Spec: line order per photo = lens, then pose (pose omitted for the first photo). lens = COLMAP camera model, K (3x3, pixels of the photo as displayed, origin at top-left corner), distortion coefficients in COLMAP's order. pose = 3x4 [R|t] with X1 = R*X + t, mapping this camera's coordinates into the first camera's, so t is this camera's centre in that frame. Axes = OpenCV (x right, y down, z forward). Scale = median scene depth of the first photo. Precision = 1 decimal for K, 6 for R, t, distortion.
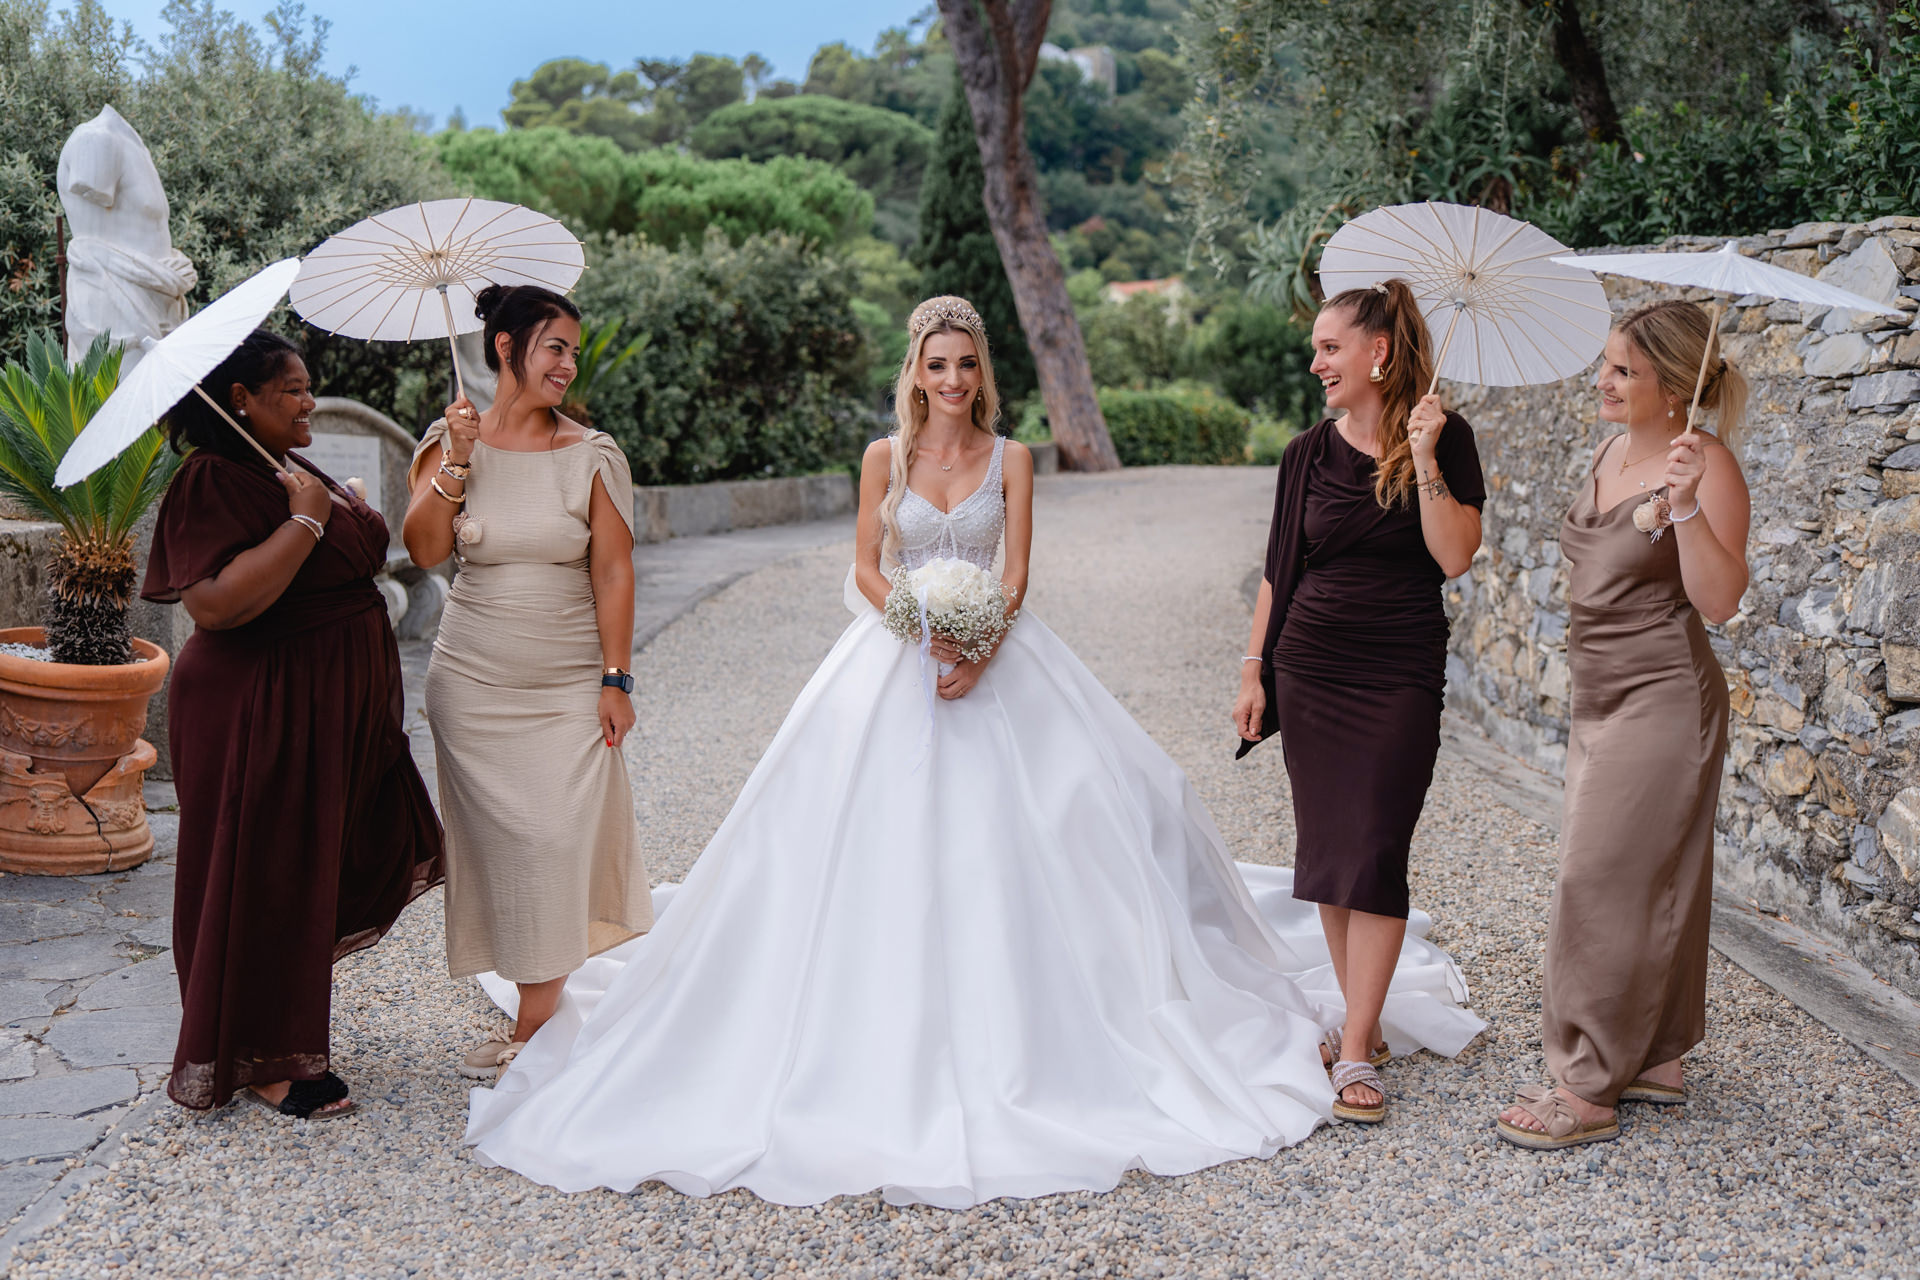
lens RADIAL K [[2103.7, 0, 964.2], [0, 2103.7, 687.6], [0, 0, 1]] dist [0.002570, 0.000000]
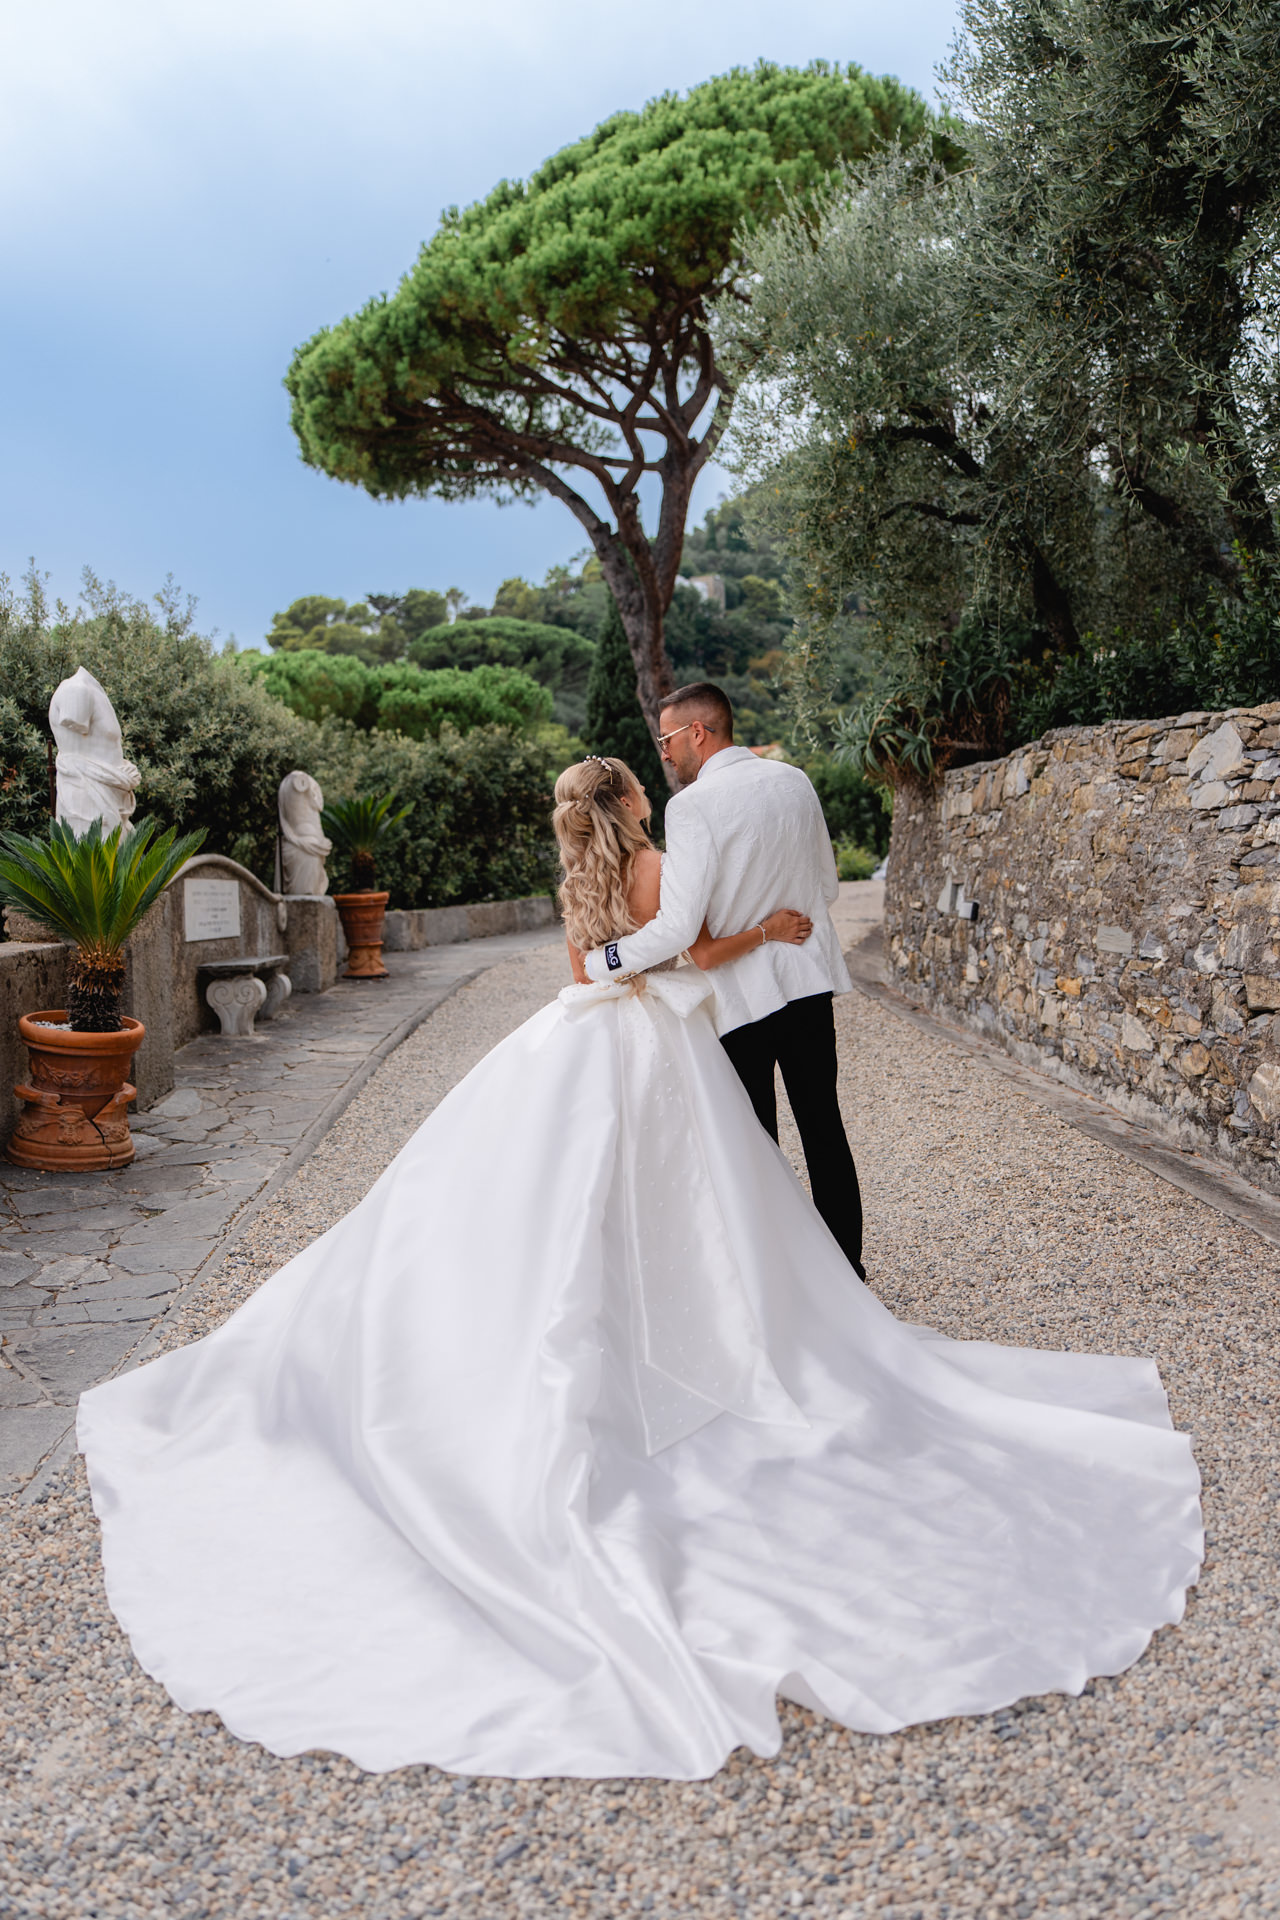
lens RADIAL K [[1607.3, 0, 687.8], [0, 1607.3, 961.8], [0, 0, 1]] dist [-0.005305, -0.009160]
pose [[0.998542, -0.036519, 0.039742, -0.015317], [0.038809, 0.997535, -0.058464, 0.011546], [-0.037509, 0.059921, 0.997498, -0.094837]]
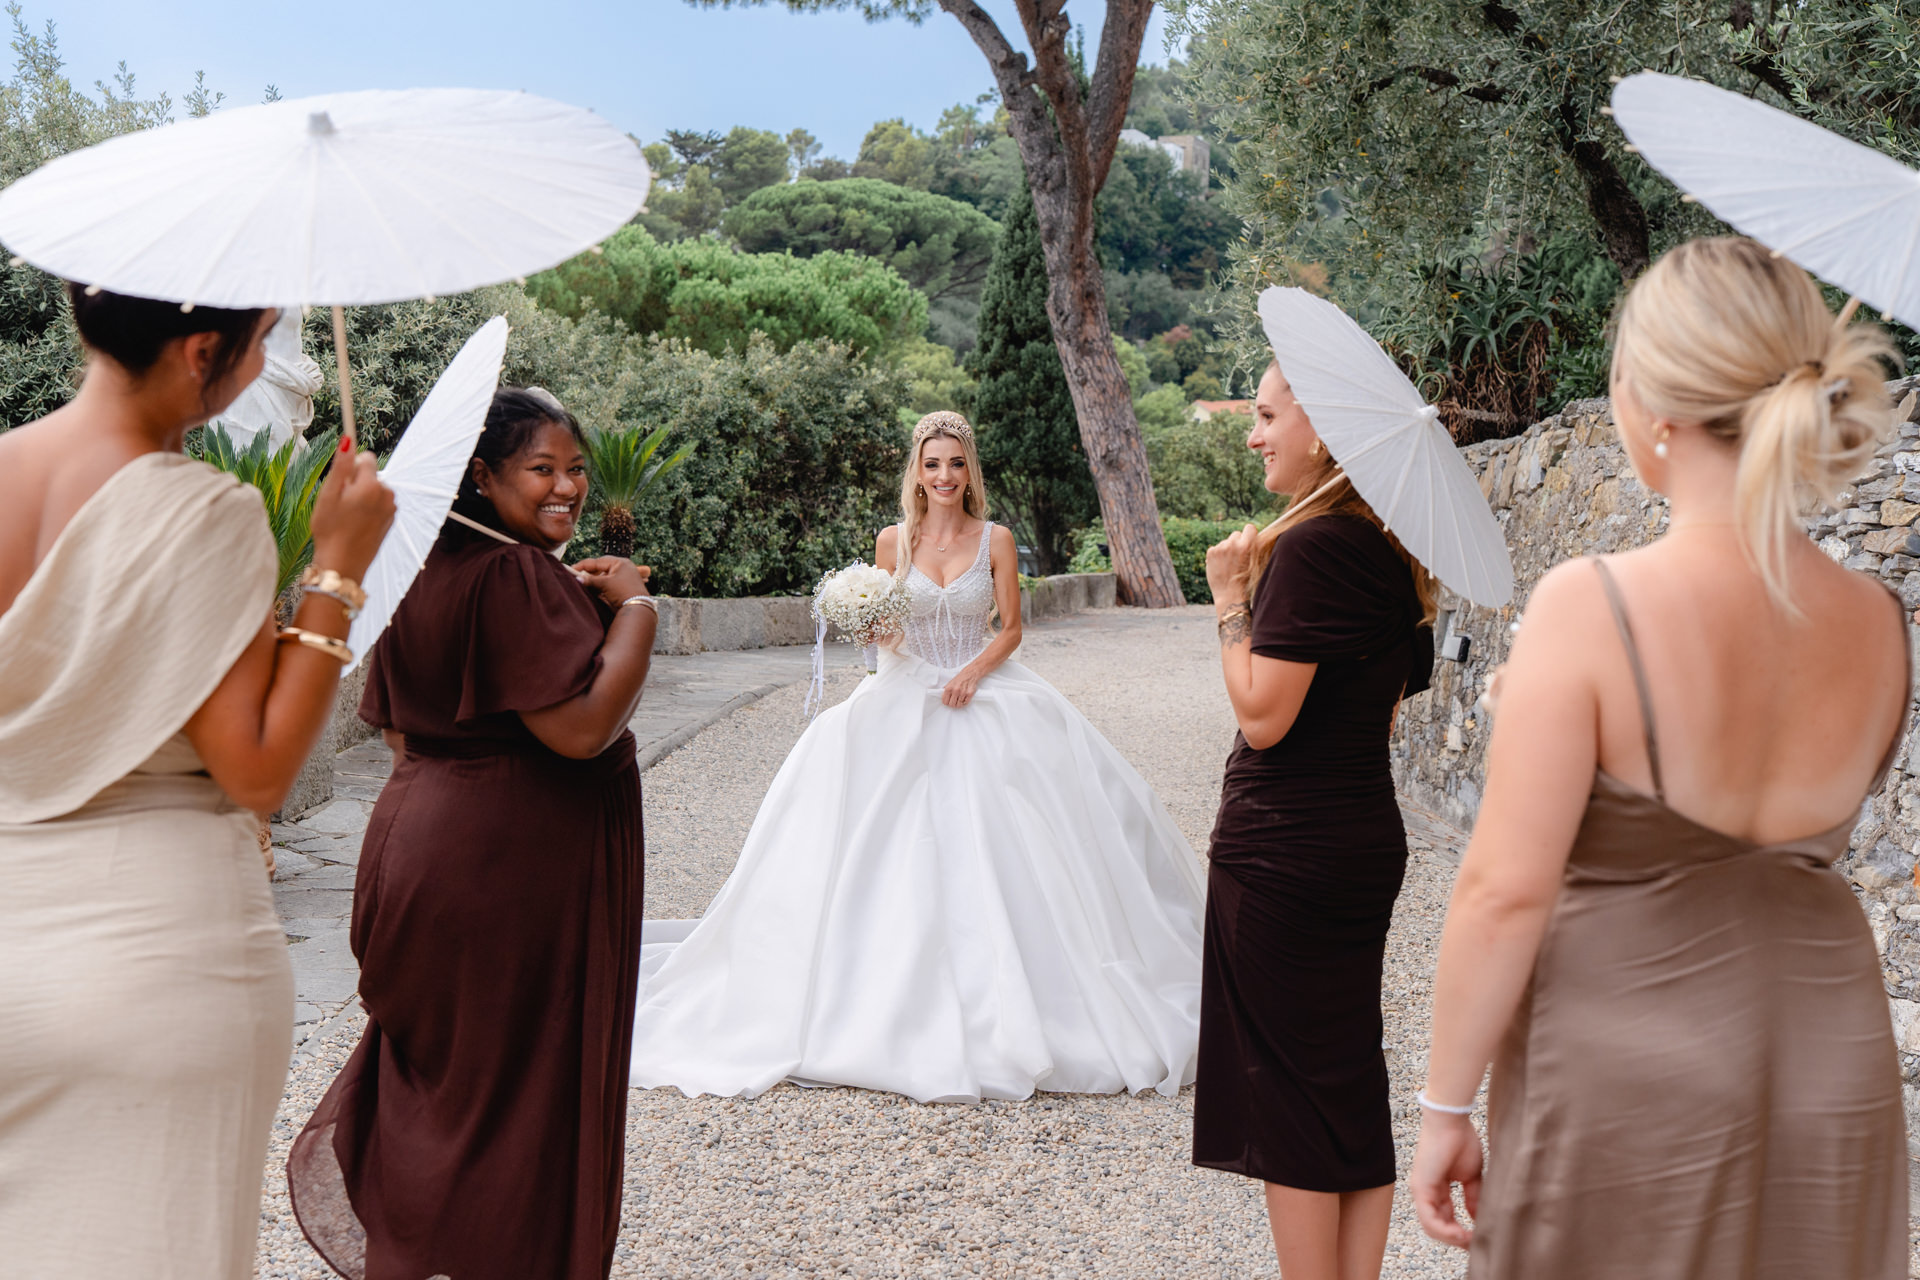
lens RADIAL K [[2466.7, 0, 955.2], [0, 2466.7, 643.2], [0, 0, 1]] dist [0.018872, 0.000000]
pose [[0.998875, 0.039719, -0.025909, 0.008377], [-0.041848, 0.995278, -0.087576, 0.029321], [0.022309, 0.088562, 0.995821, -0.185411]]
